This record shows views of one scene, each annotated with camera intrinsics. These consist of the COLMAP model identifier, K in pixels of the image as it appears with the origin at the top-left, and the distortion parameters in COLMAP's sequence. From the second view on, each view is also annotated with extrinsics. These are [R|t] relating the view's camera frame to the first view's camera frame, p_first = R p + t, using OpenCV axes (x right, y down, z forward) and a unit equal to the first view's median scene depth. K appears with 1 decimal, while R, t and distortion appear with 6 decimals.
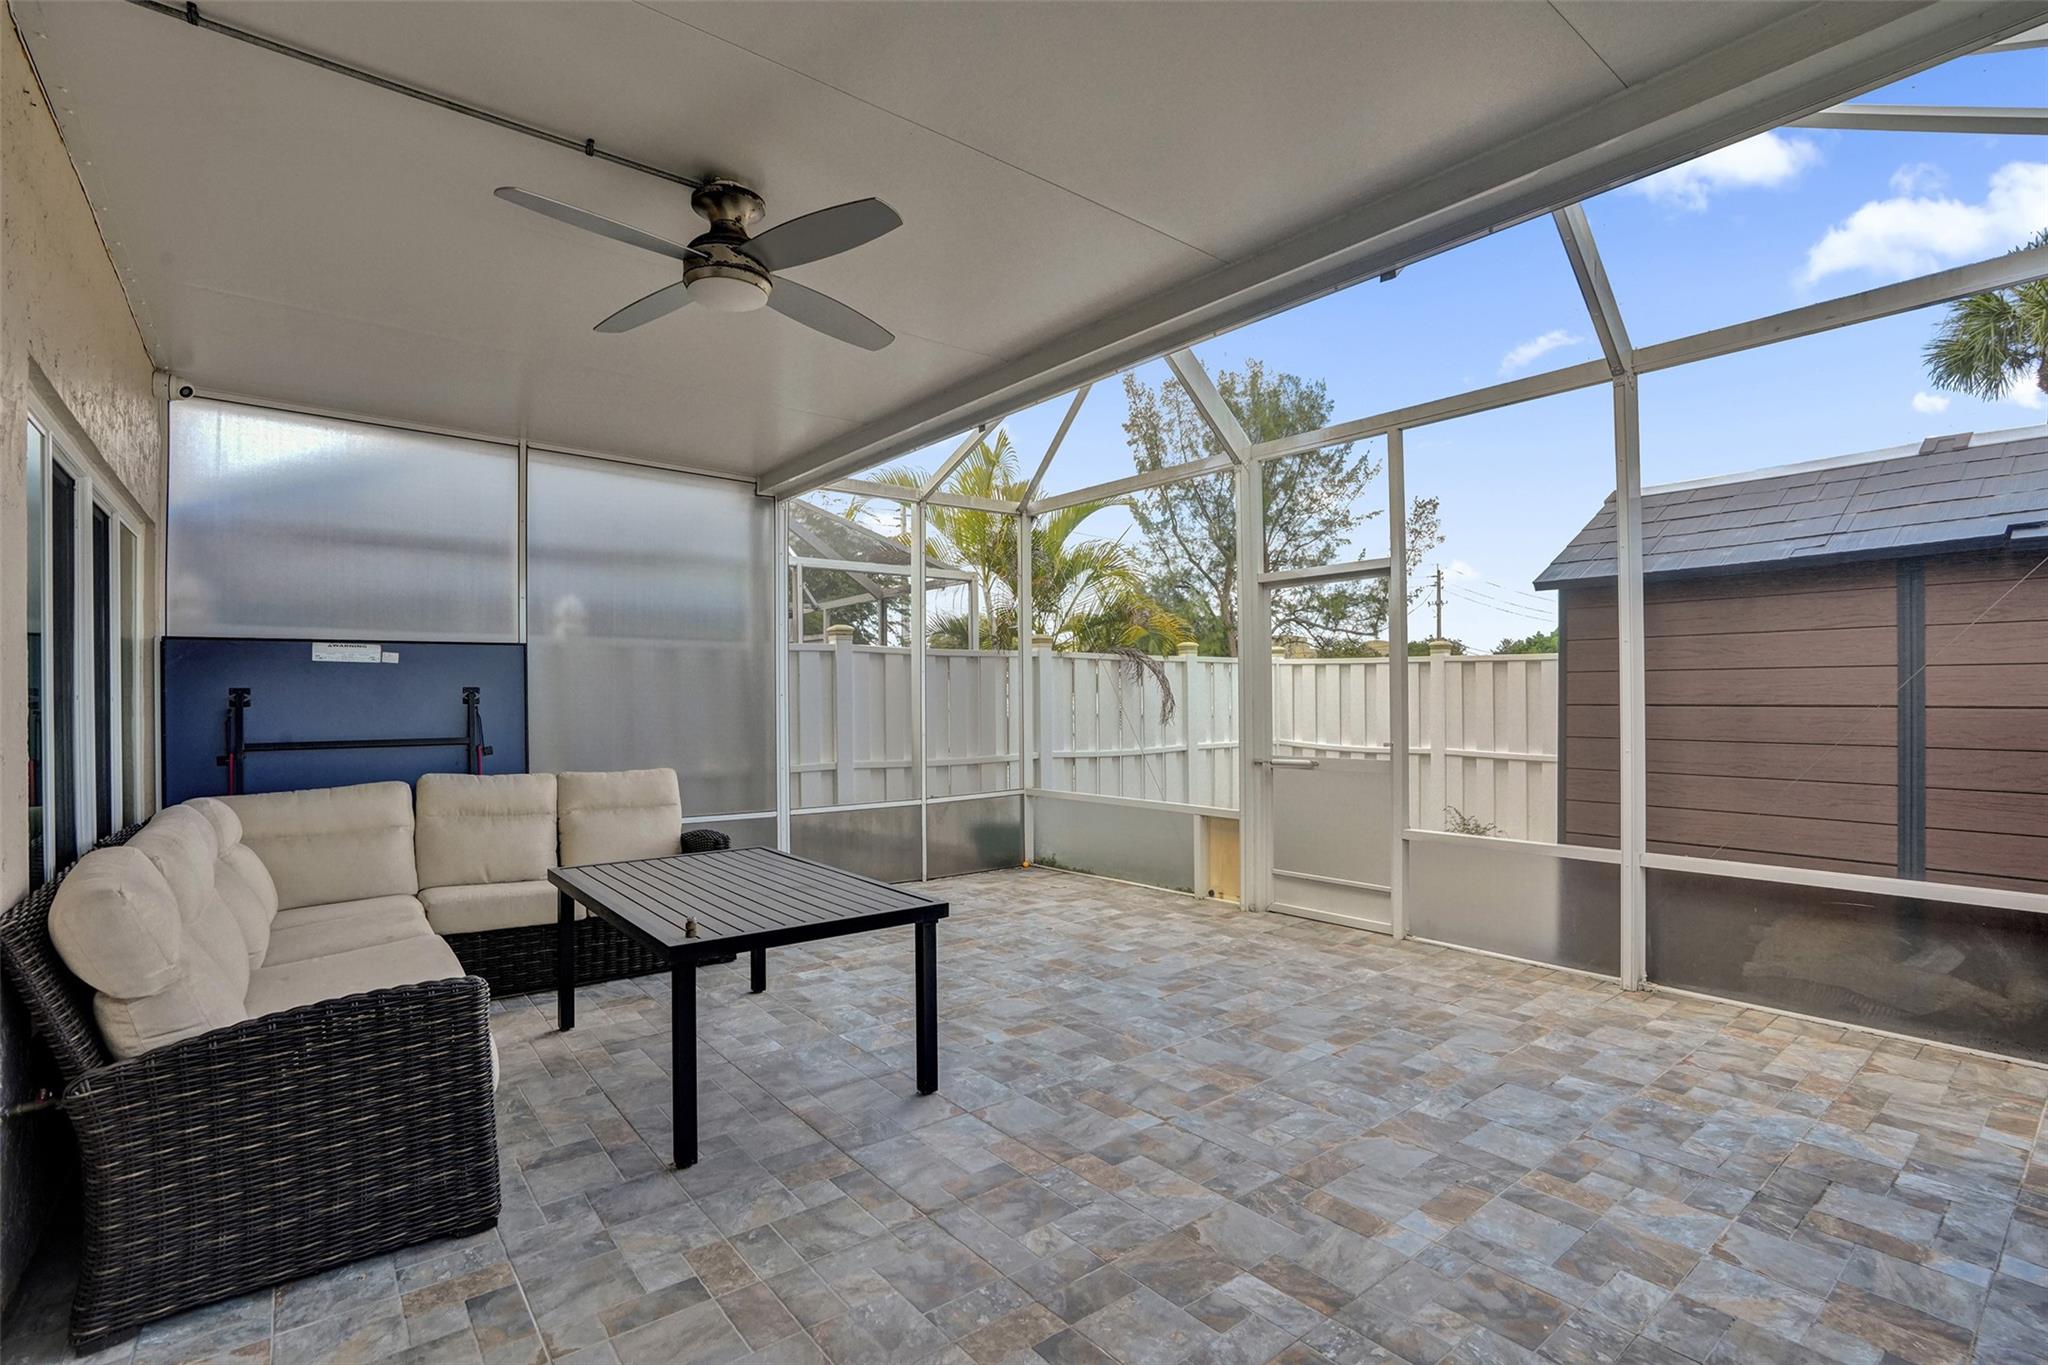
lens RADIAL K [[960.6, 0, 1022.8], [0, 960.6, 686.6], [0, 0, 1]] dist [-0.073728, 0.031282]
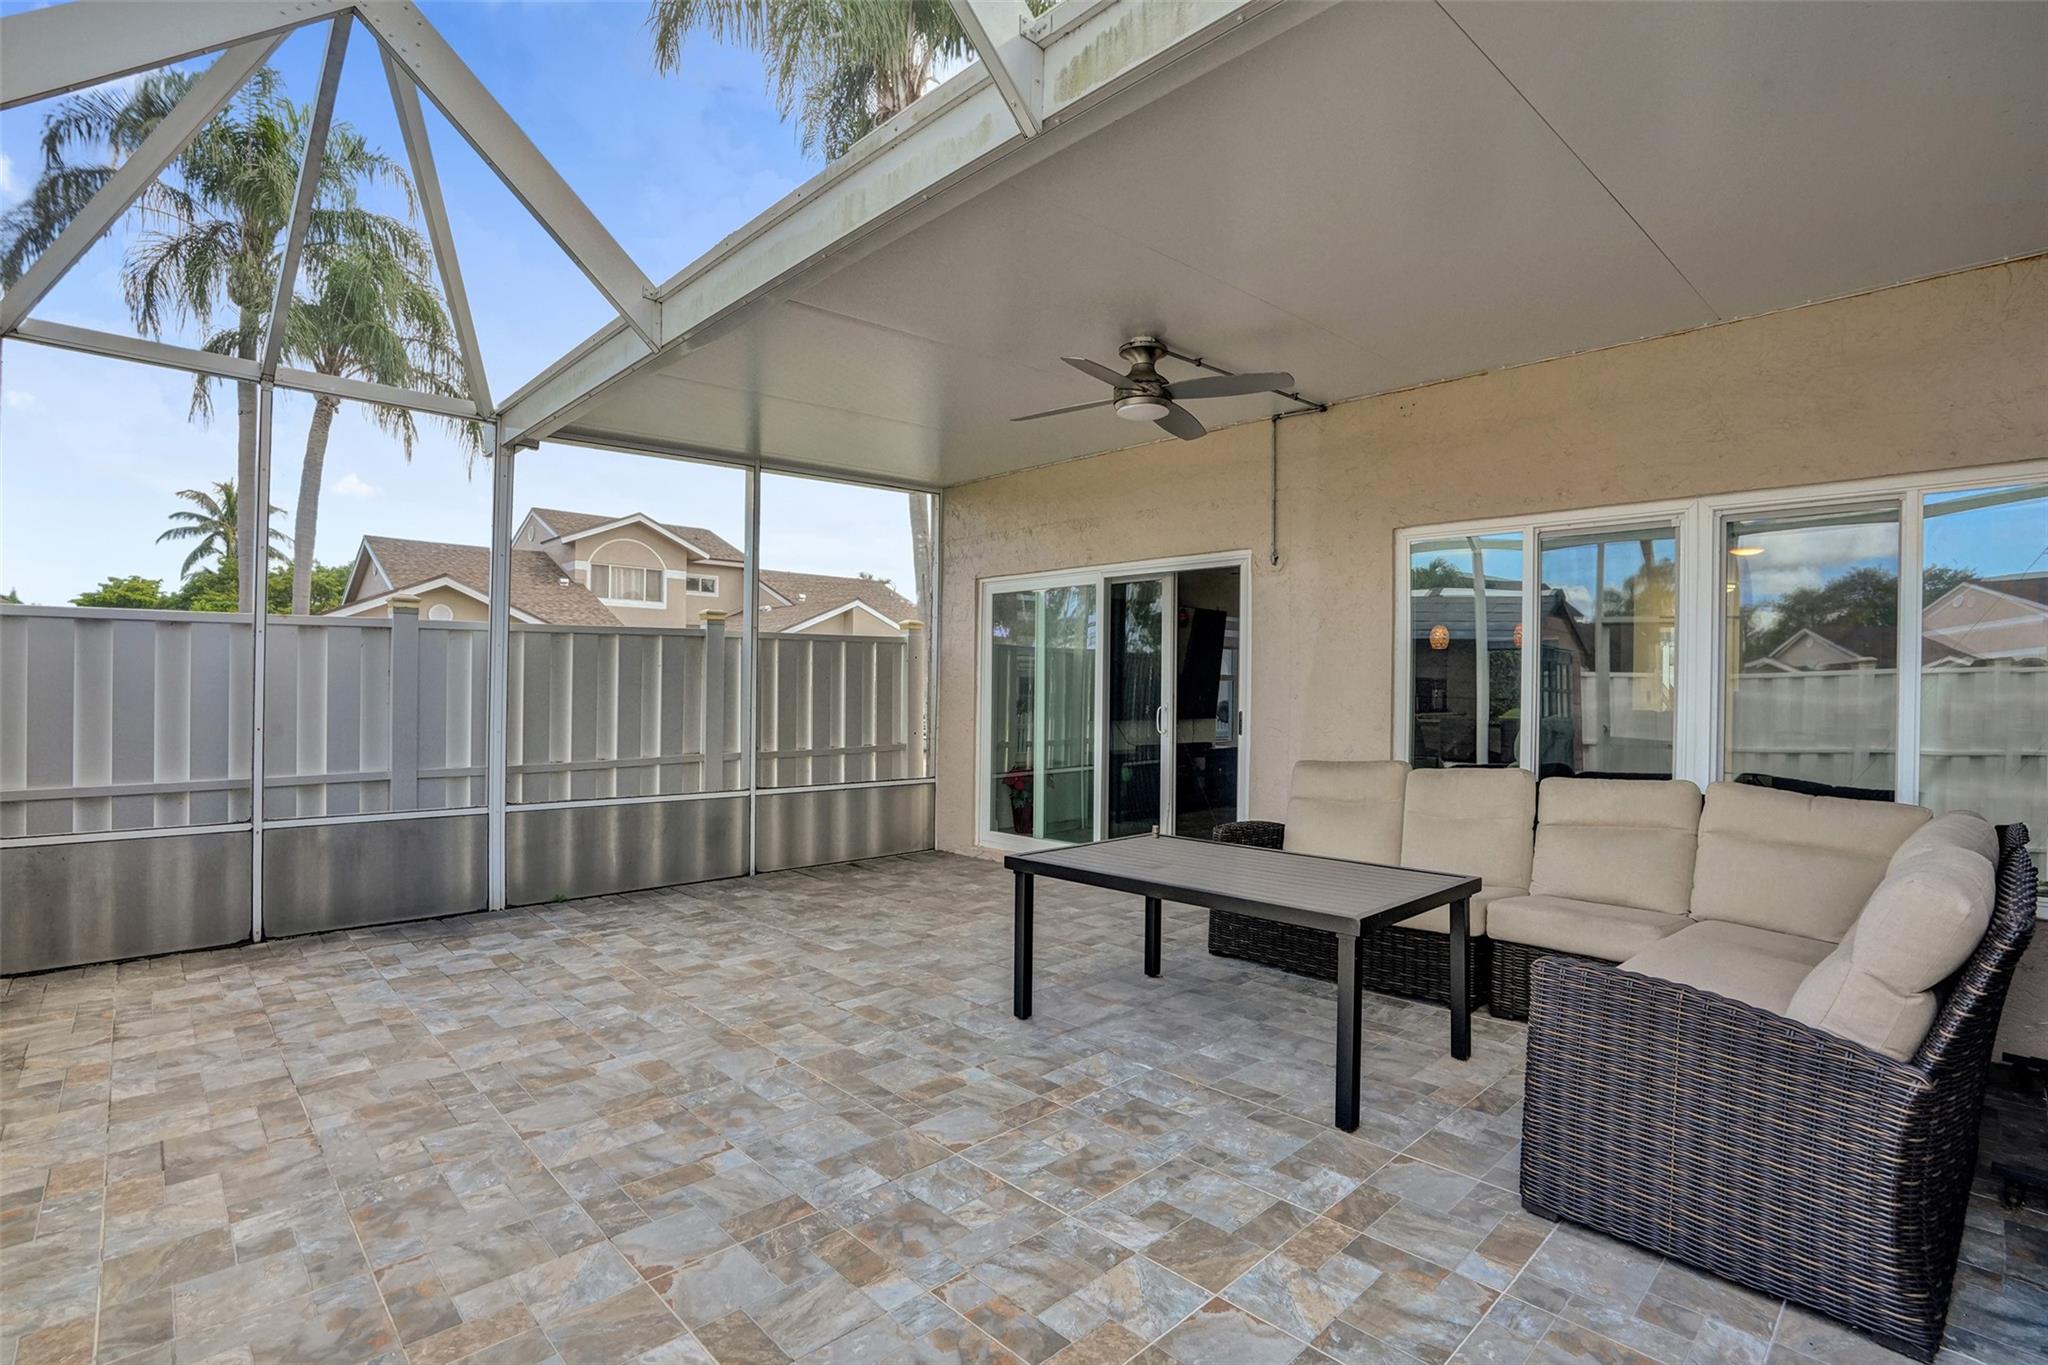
lens RADIAL K [[960.6, 0, 1022.8], [0, 960.6, 686.6], [0, 0, 1]] dist [-0.073728, 0.031282]
pose [[-0.995989, -0.004986, -0.089341, 0.006475], [-0.003878, 0.999913, -0.012575, 0.026862], [0.089396, -0.012178, -0.995922, 1.904021]]
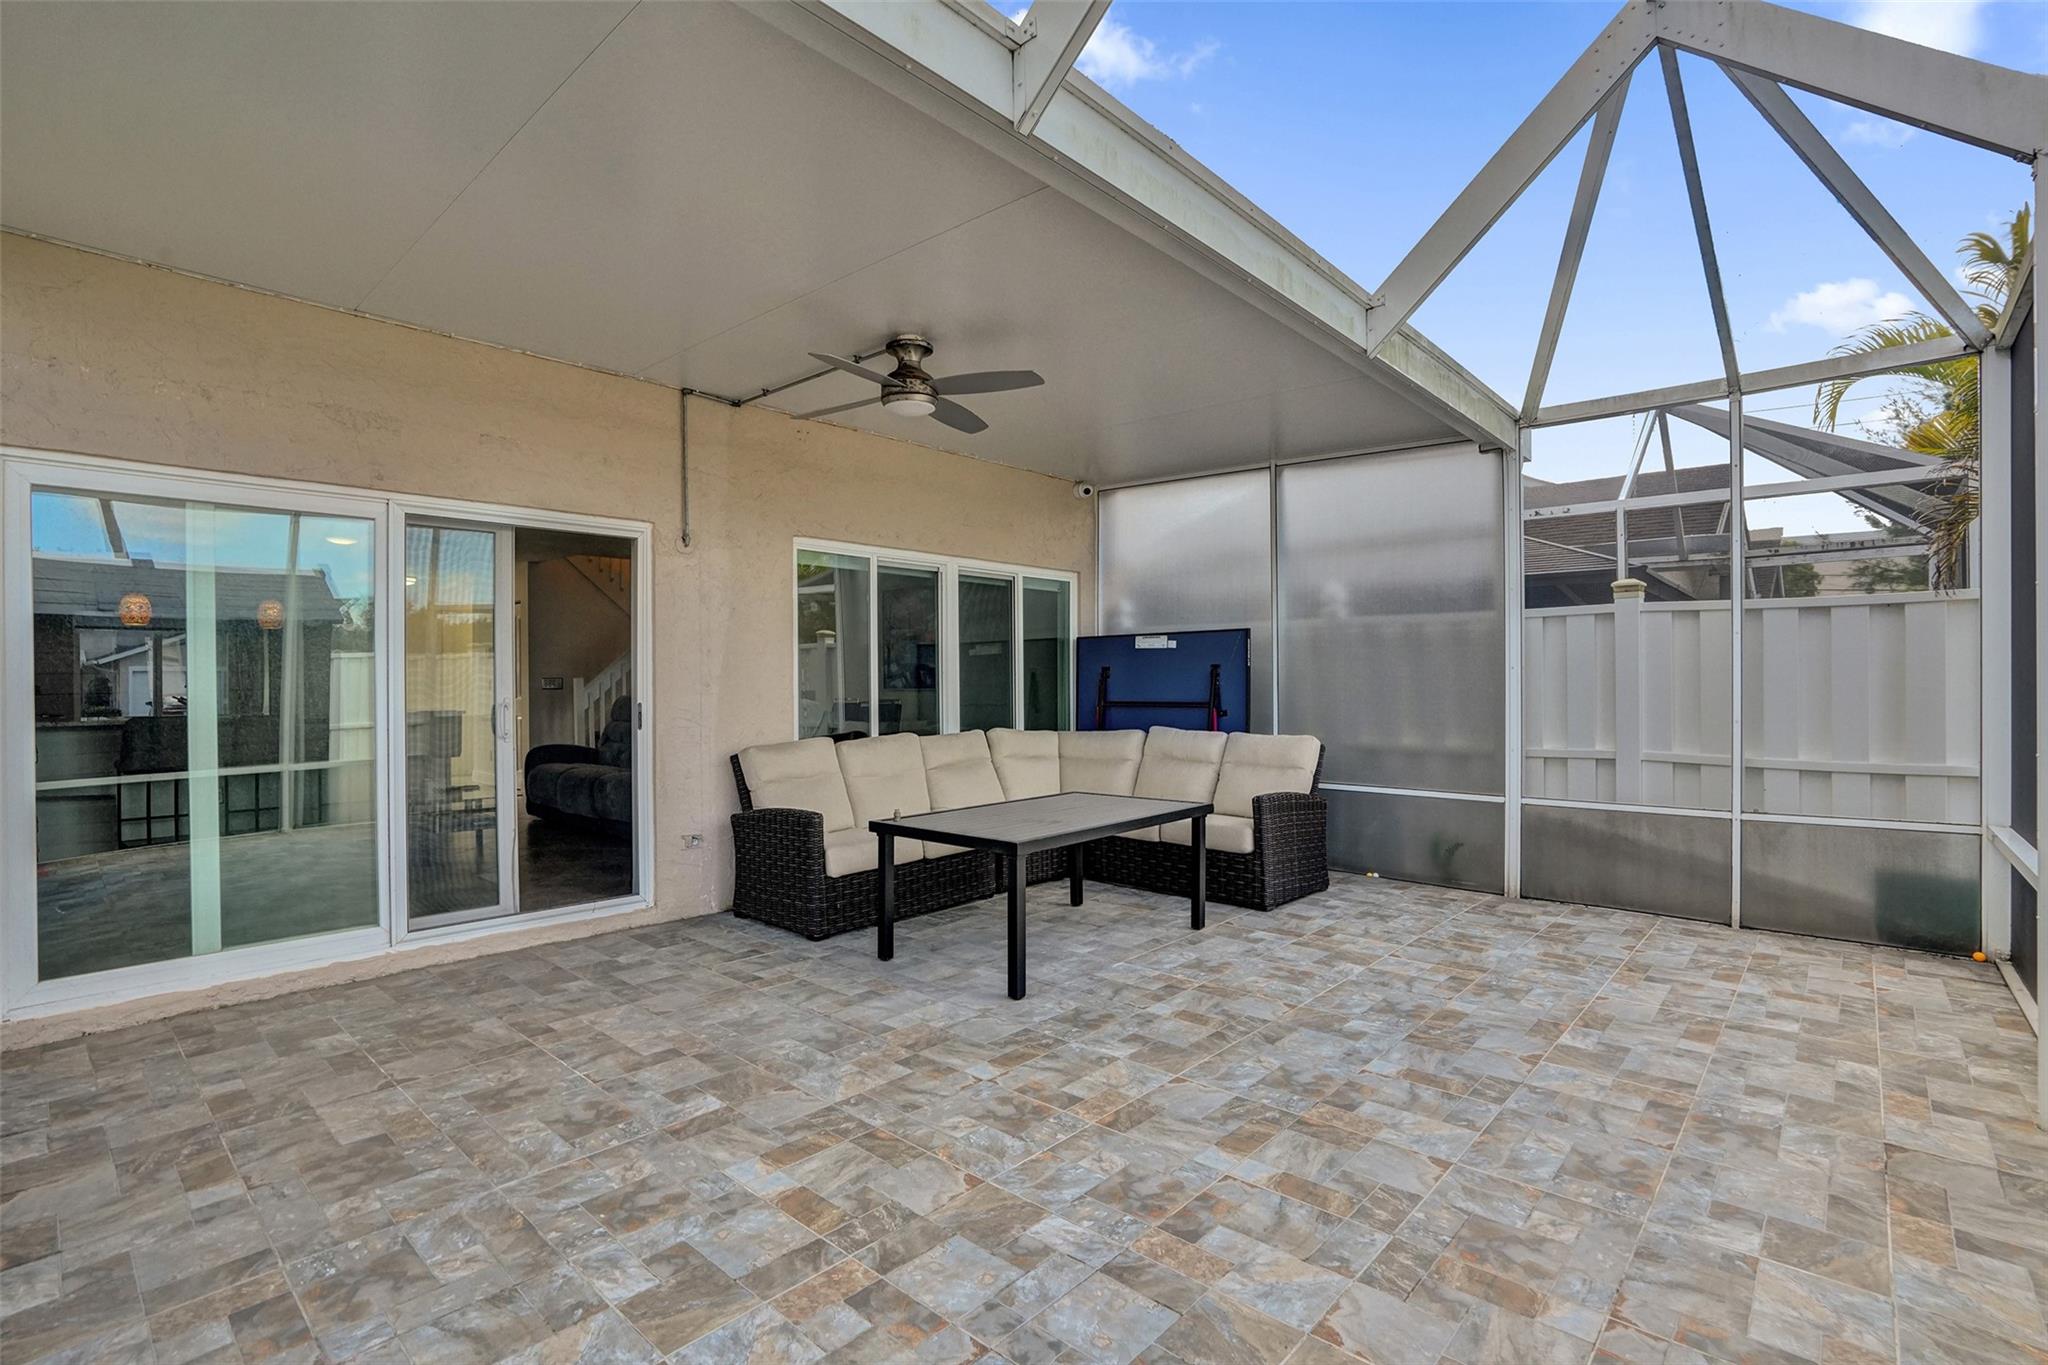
lens RADIAL K [[960.6, 0, 1022.8], [0, 960.6, 686.6], [0, 0, 1]] dist [-0.073728, 0.031282]
pose [[0.158279, 0.011624, -0.987326, 0.956117], [0.016104, 0.999767, 0.014352, 0.011303], [0.987263, -0.018171, 0.158055, 0.716451]]
